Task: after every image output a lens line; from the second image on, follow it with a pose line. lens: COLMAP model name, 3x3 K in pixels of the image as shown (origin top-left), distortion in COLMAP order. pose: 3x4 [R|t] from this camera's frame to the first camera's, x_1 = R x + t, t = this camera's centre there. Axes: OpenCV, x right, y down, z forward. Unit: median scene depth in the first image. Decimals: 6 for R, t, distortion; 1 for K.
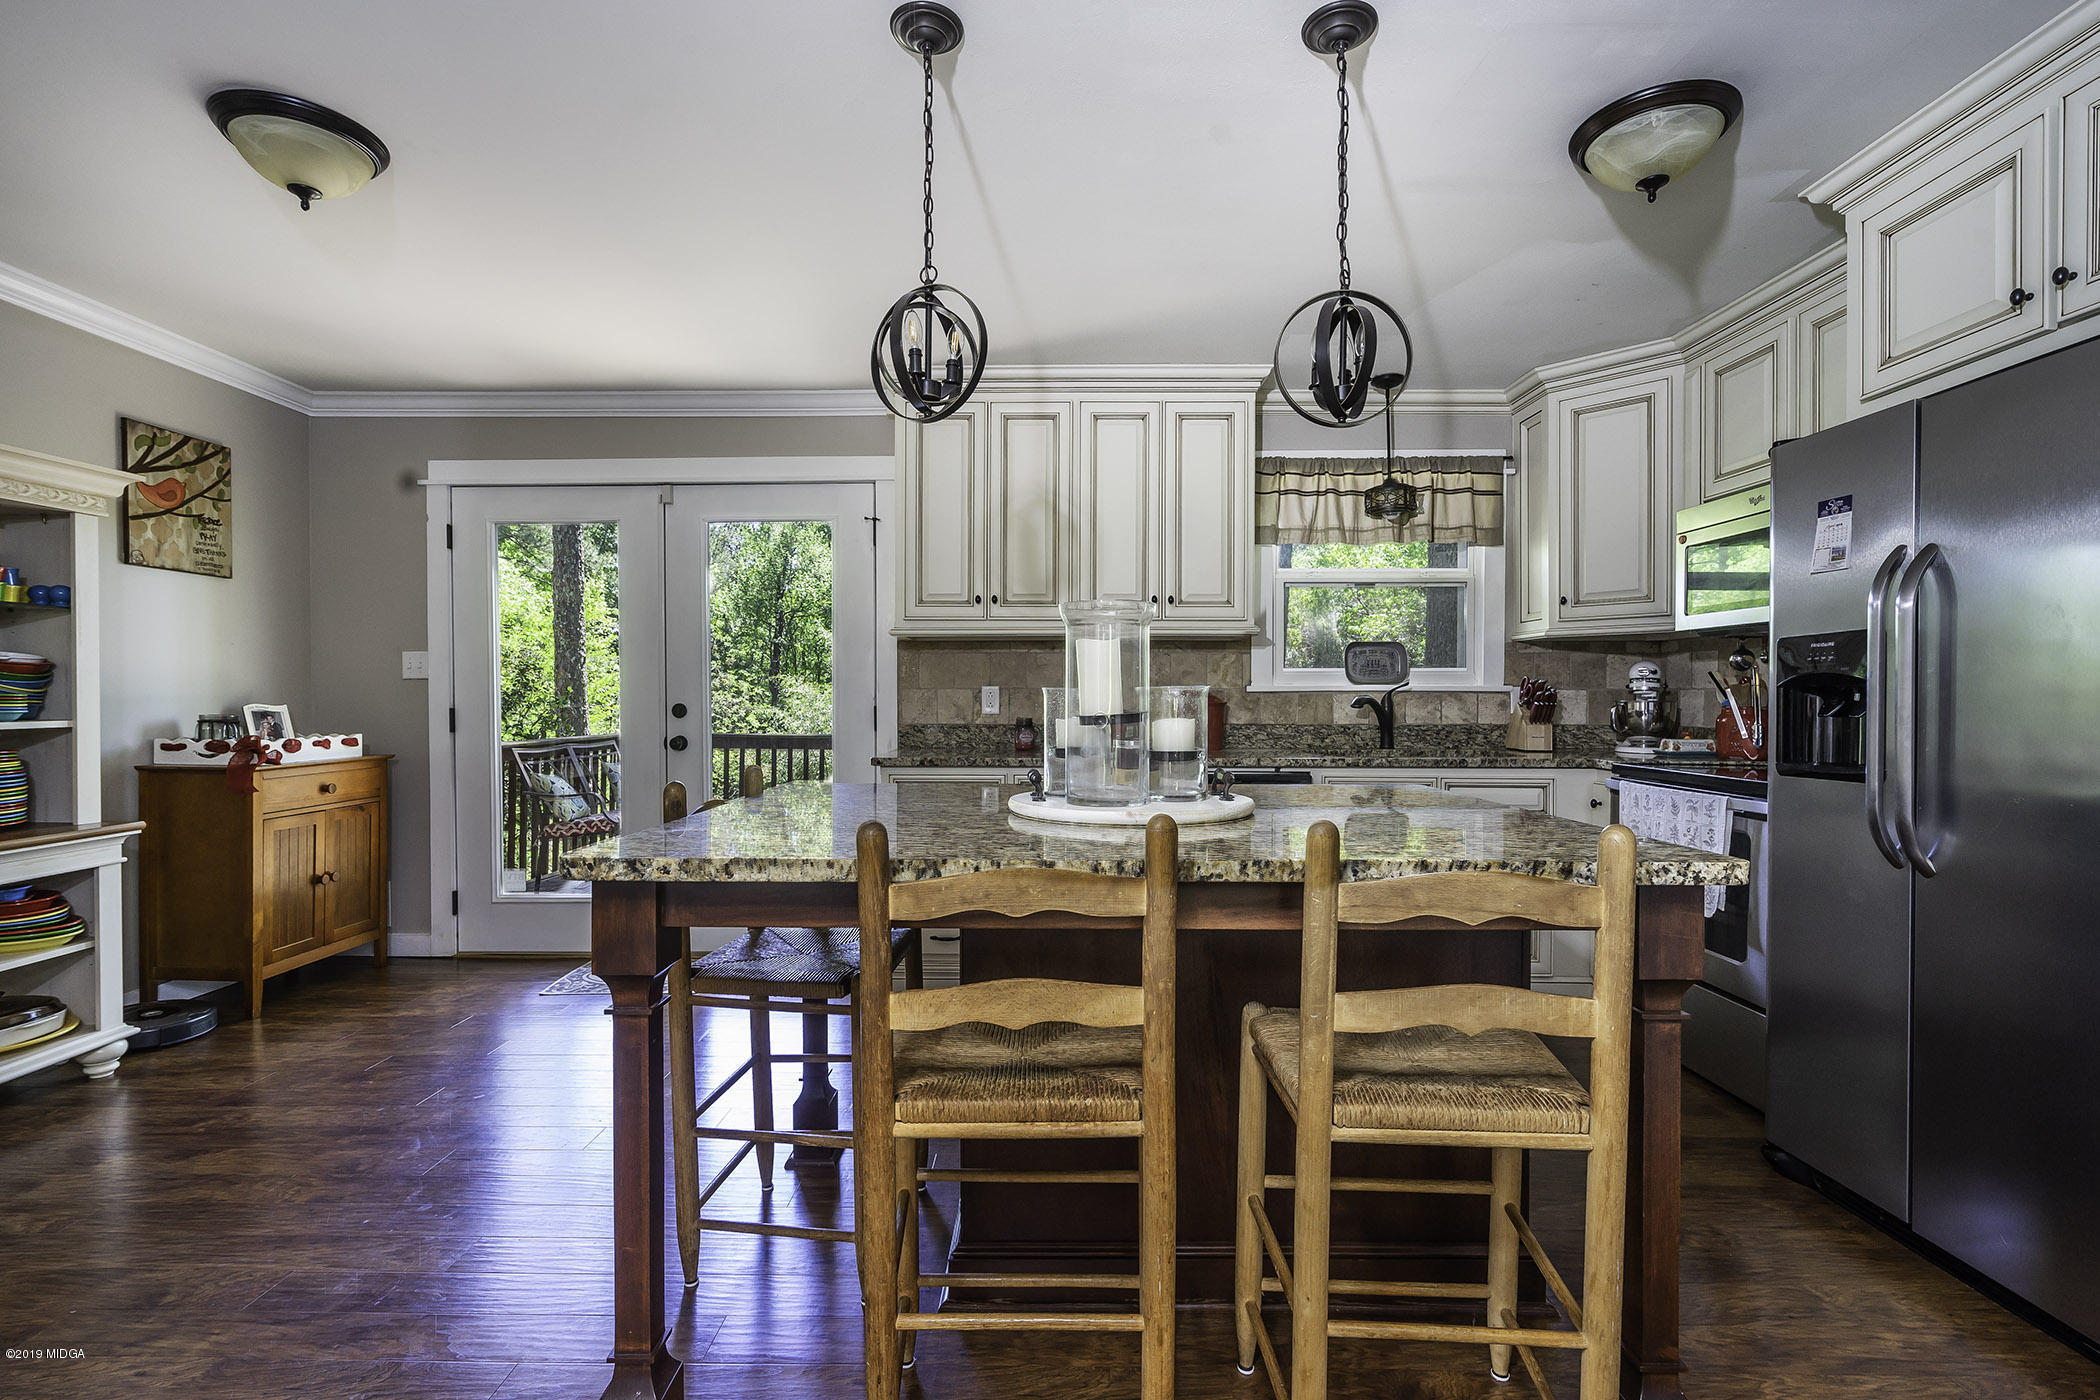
lens RADIAL K [[942.7, 0, 1048.6], [0, 942.7, 708.9], [0, 0, 1]] dist [-0.003723, 0.000806]
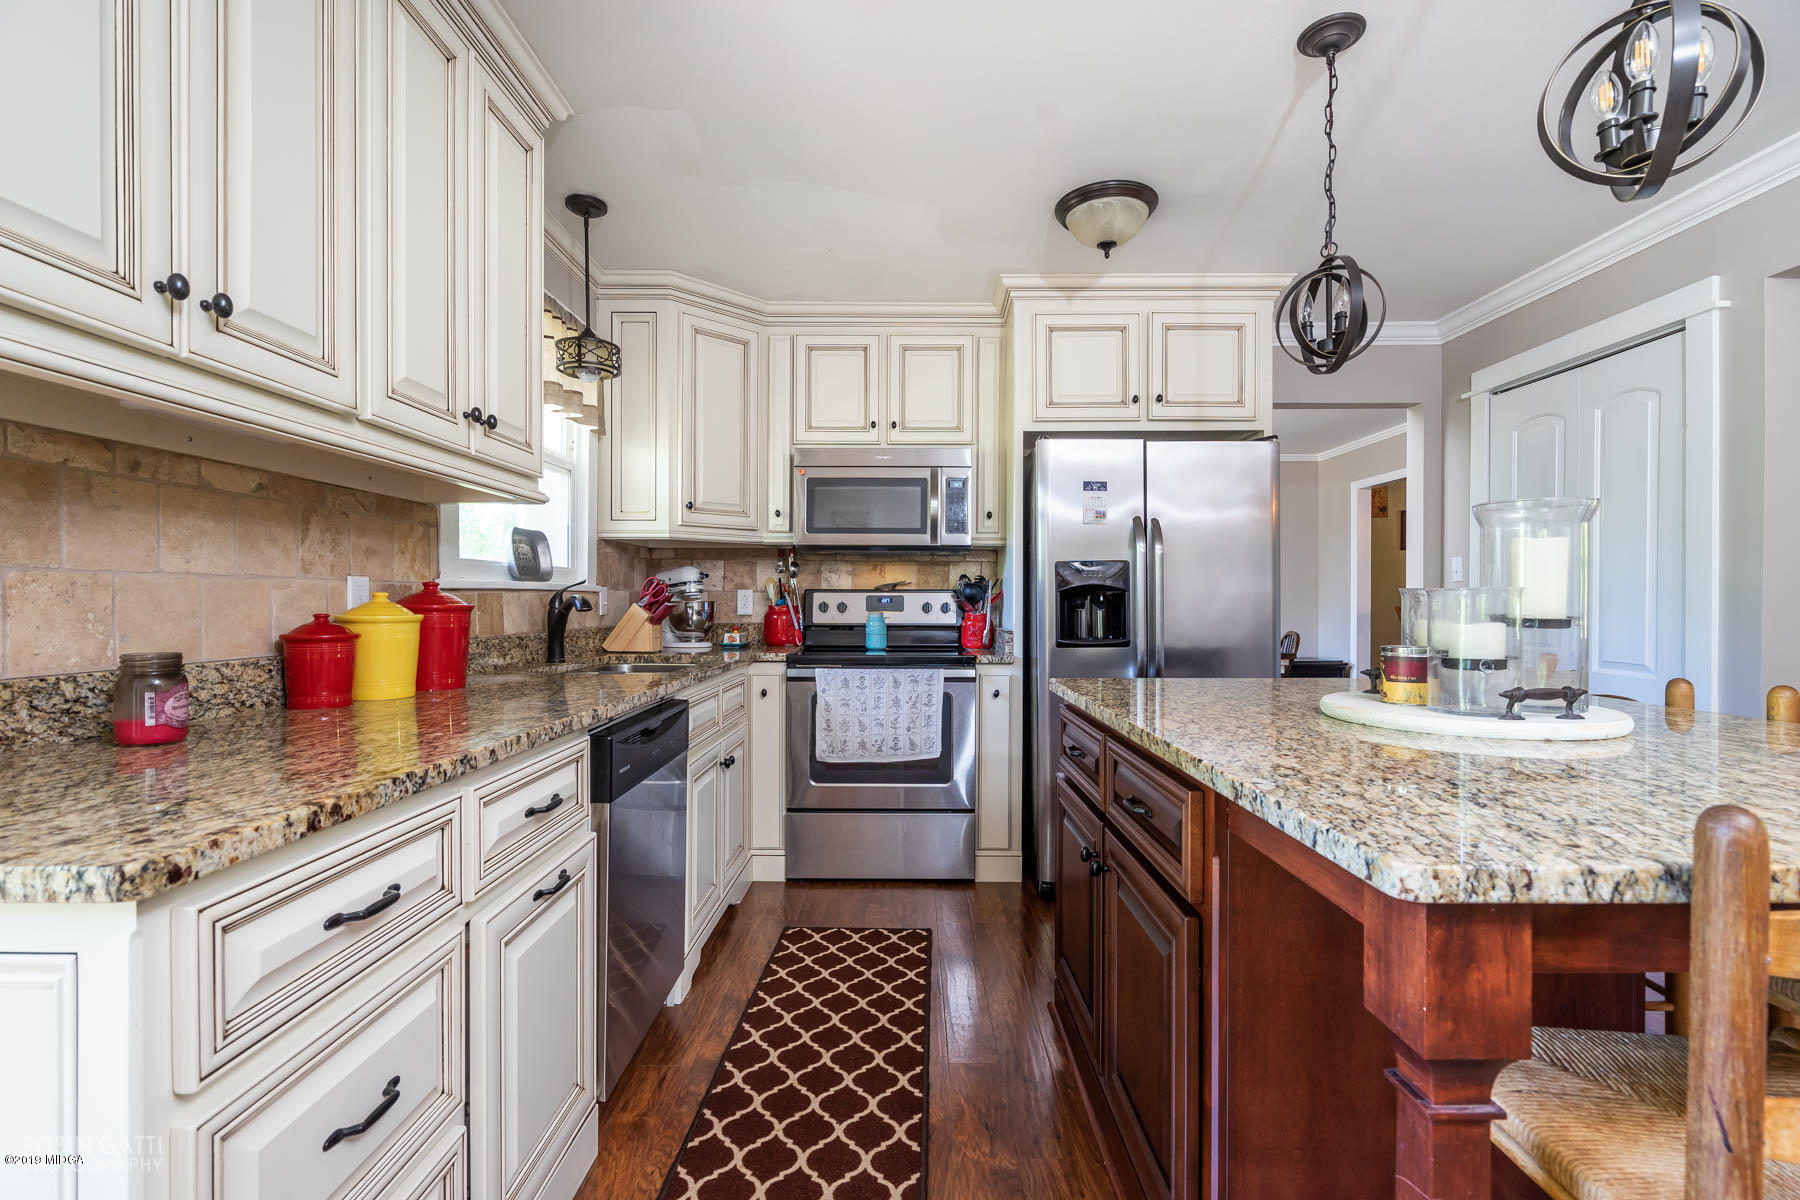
lens RADIAL K [[808.0, 0, 898.8], [0, 808.0, 607.6], [0, 0, 1]] dist [-0.003723, 0.000806]
pose [[-0.005041, -0.009312, 0.999944, -0.345896], [0.010775, 0.999898, 0.009366, -0.007813], [-0.999929, 0.010821, -0.004940, 0.753509]]
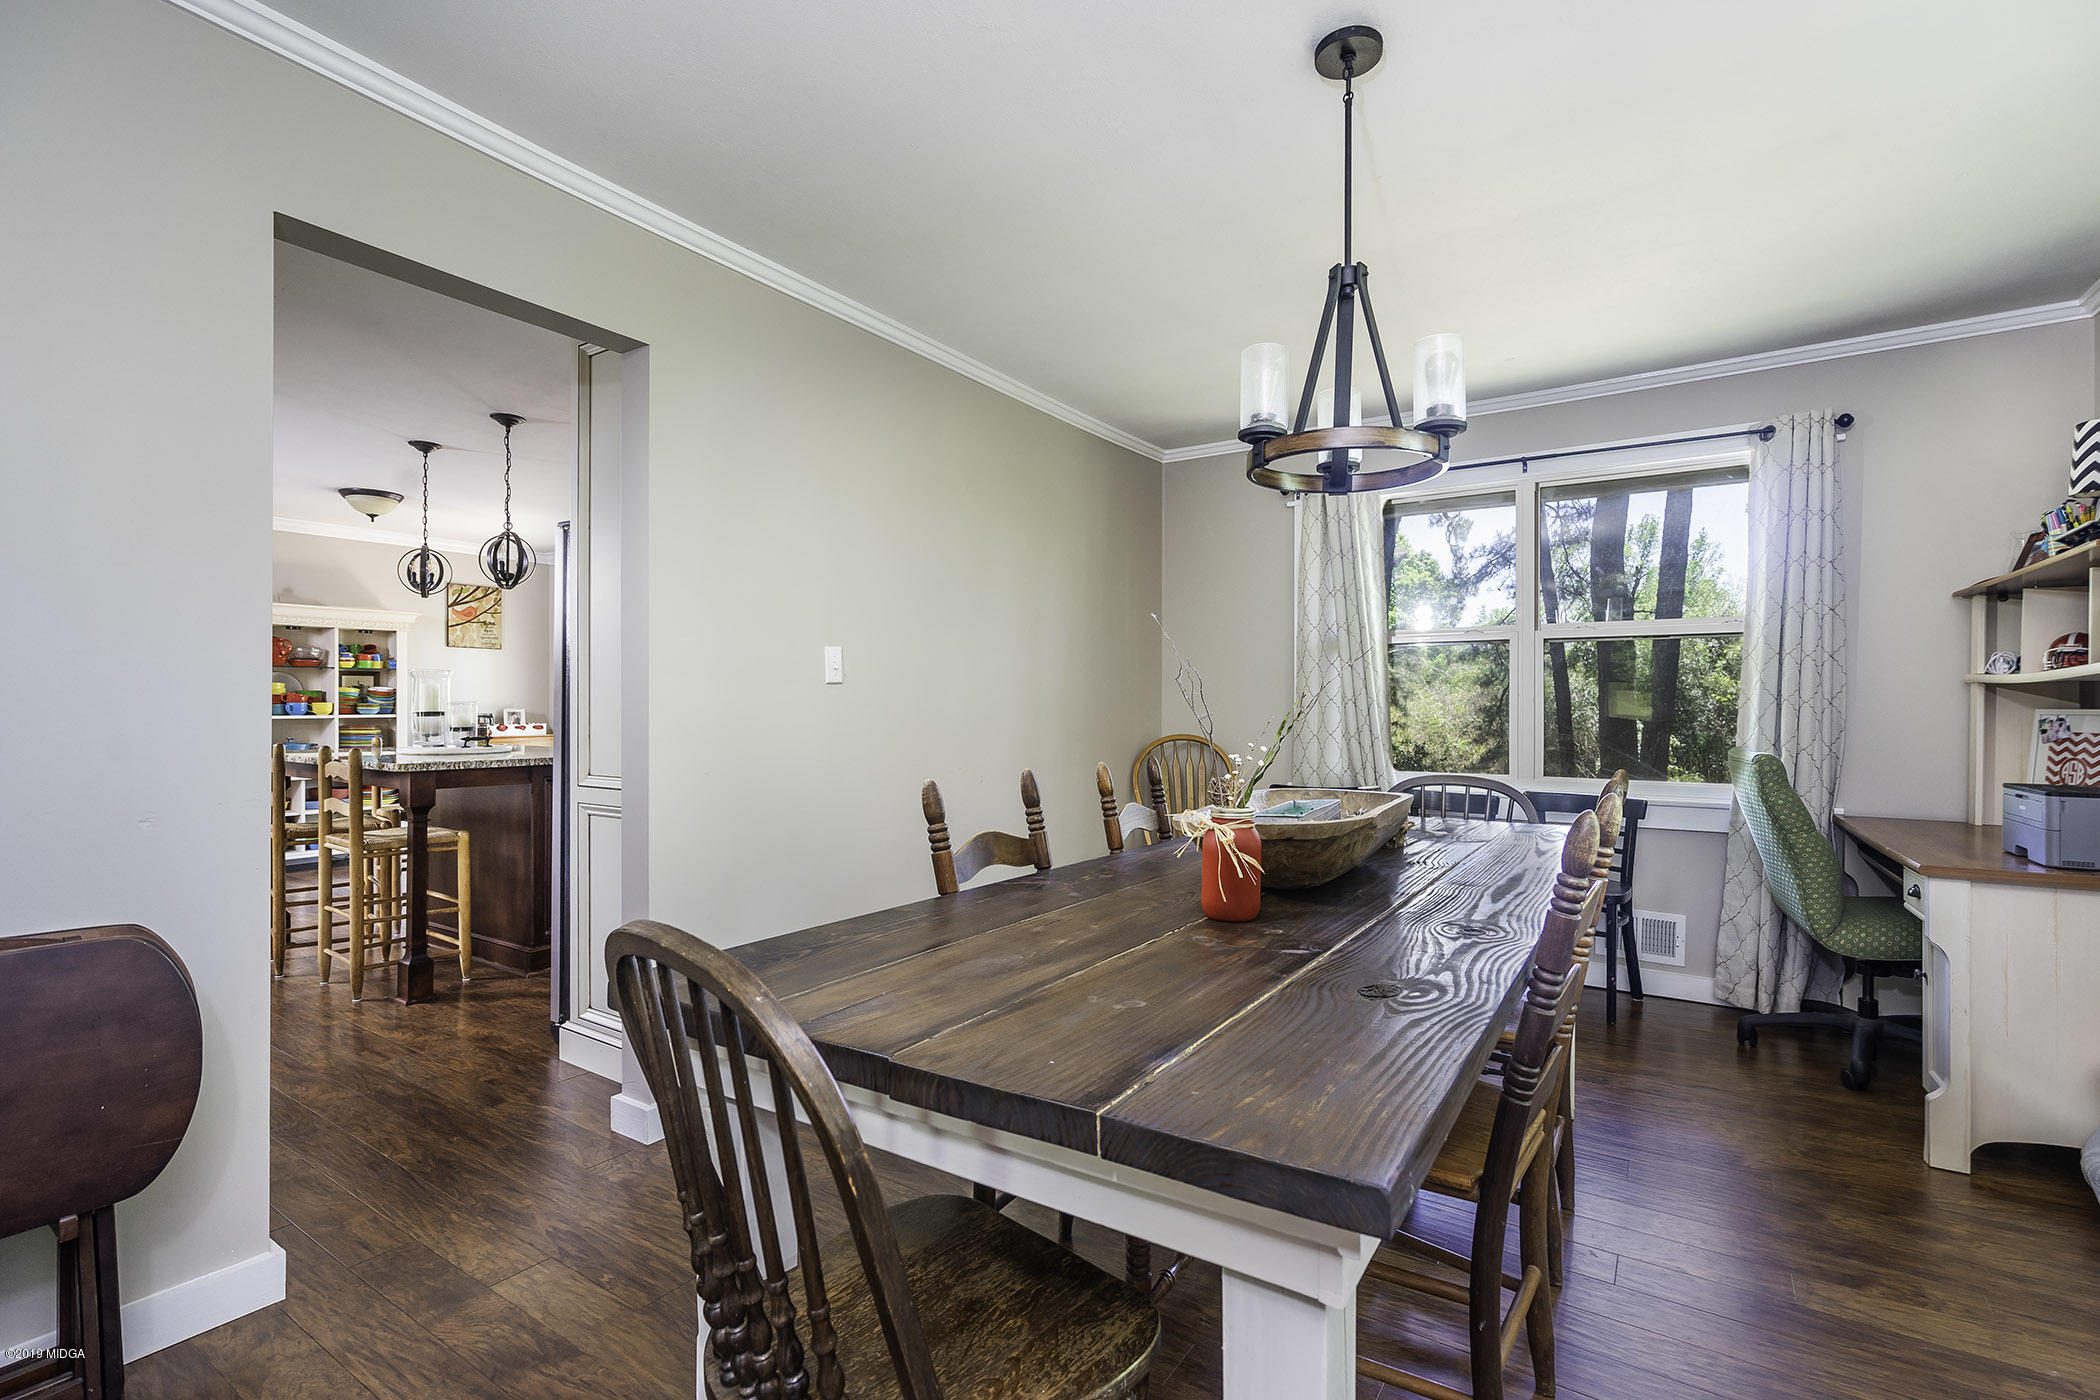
lens RADIAL K [[925.4, 0, 1050.8], [0, 925.4, 707.8], [0, 0, 1]] dist [-0.003483, -0.000116]
pose [[0.845769, 0.001972, -0.533546, 1.287179], [-0.006780, 0.999952, -0.007051, 0.000123], [0.533507, 0.009581, 0.845741, -0.103366]]
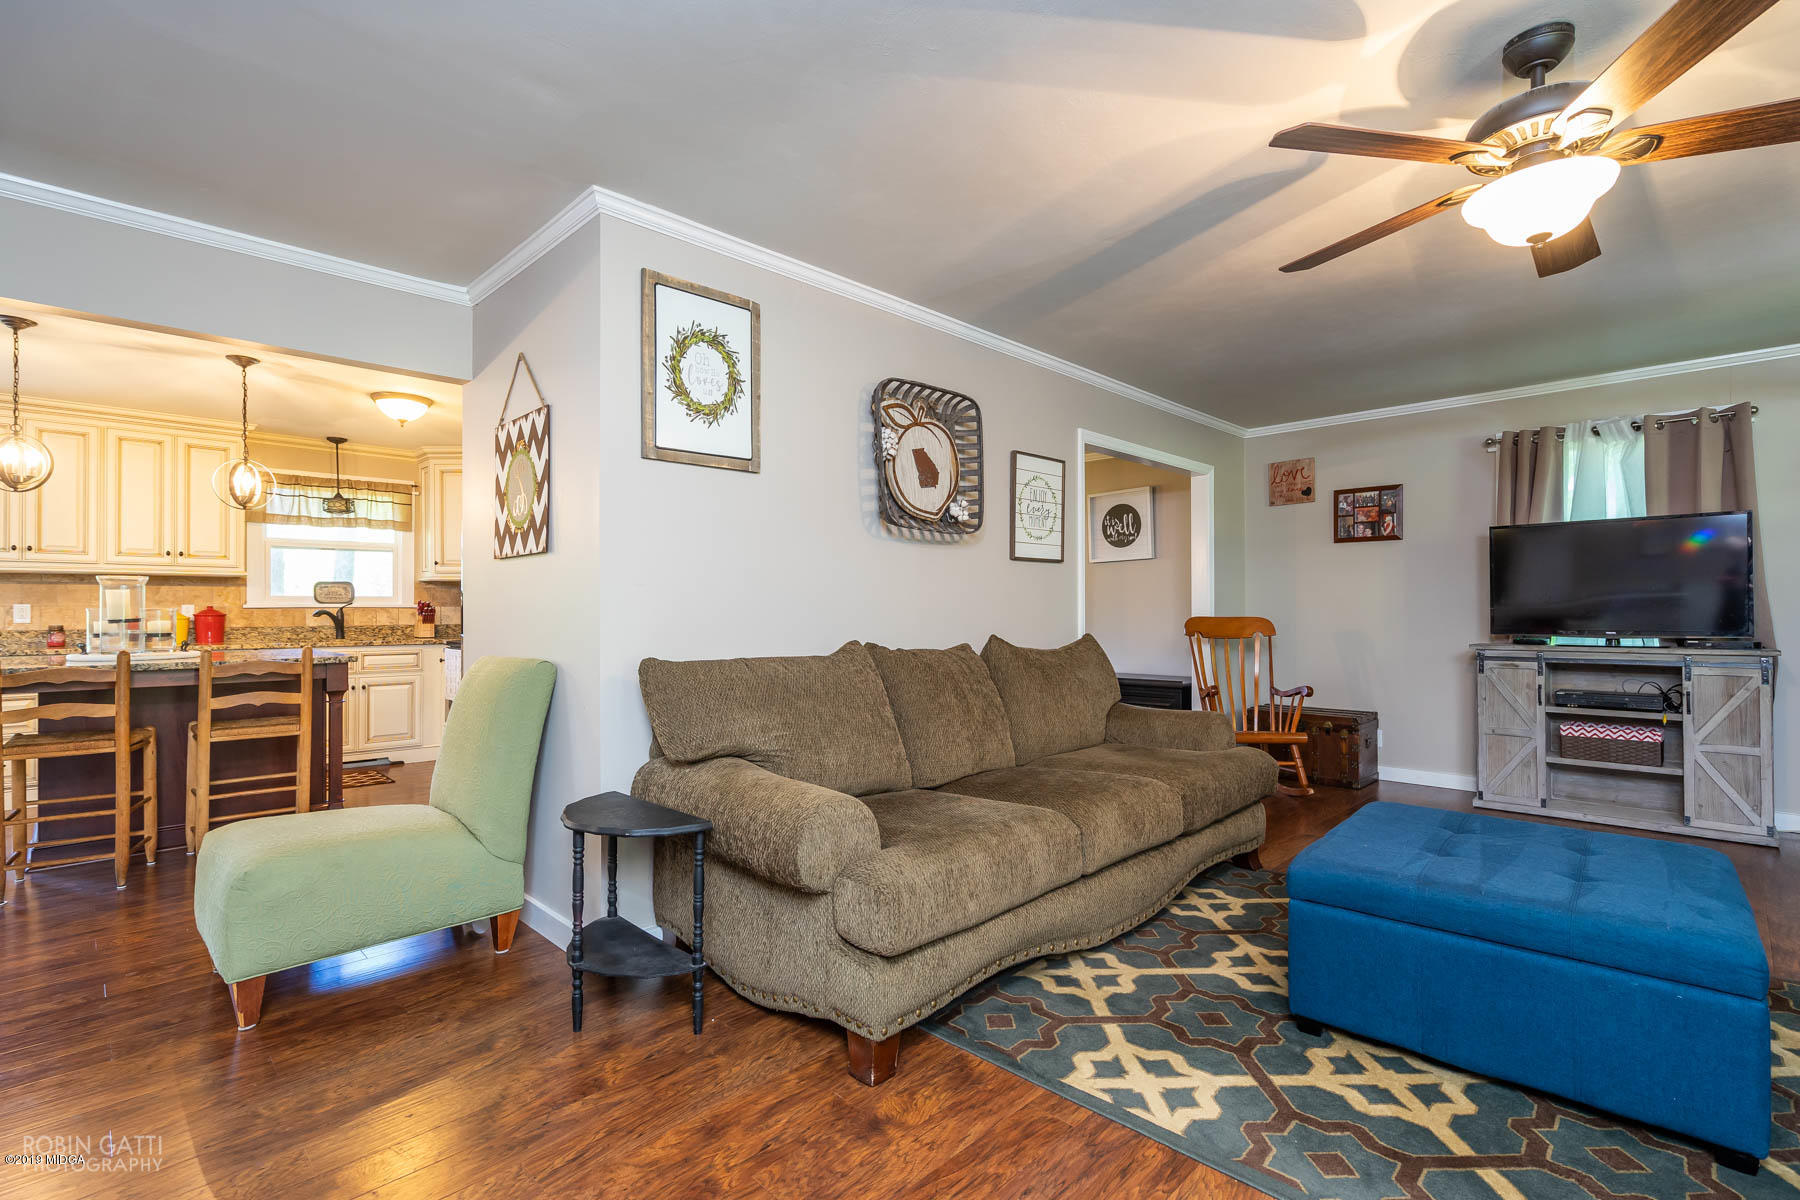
lens RADIAL K [[824.1, 0, 904.5], [0, 824.1, 606.7], [0, 0, 1]] dist [-0.001069, -0.000155]
pose [[0.693079, -0.000345, 0.720862, -0.035448], [0.011297, 0.999882, -0.010383, 0.009189], [-0.720773, 0.015340, 0.693001, -0.948008]]
